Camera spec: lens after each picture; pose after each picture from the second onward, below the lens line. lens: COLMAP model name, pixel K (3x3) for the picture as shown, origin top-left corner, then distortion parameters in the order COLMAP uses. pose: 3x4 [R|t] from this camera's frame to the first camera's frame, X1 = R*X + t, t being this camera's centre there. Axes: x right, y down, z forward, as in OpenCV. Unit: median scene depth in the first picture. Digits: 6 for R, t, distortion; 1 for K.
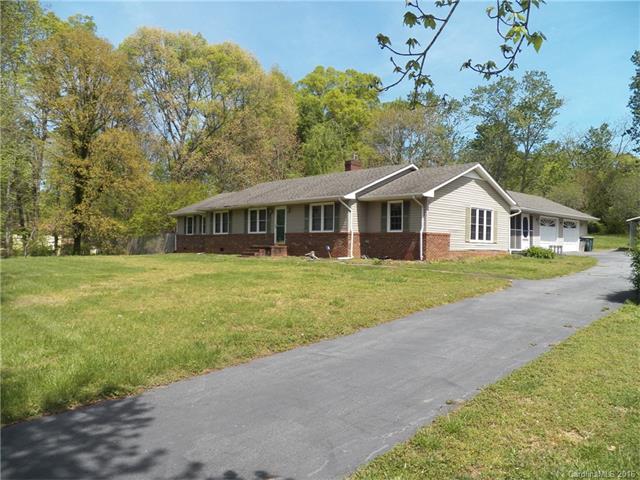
lens RADIAL K [[528.6, 0, 321.5], [0, 528.6, 242.6], [0, 0, 1]] dist [-0.105493, 0.061153]
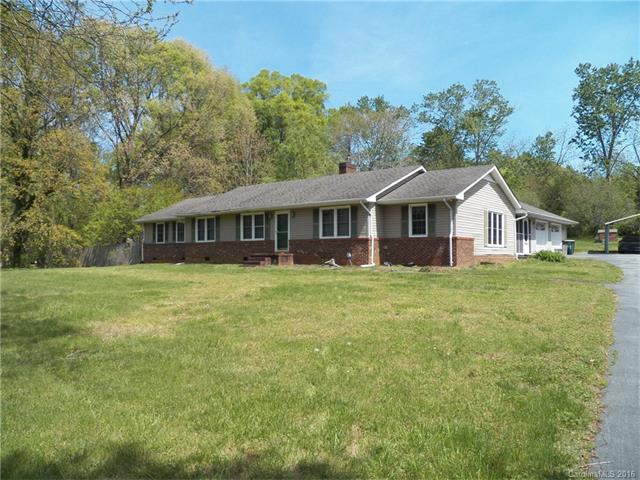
lens RADIAL K [[528.6, 0, 318.6], [0, 528.6, 240.1], [0, 0, 1]] dist [-0.105493, 0.061153]
pose [[0.989022, -0.011447, 0.147323, -0.112852], [0.014430, 0.999712, -0.019193, 0.000766], [-0.147061, 0.021108, 0.988902, 0.059484]]
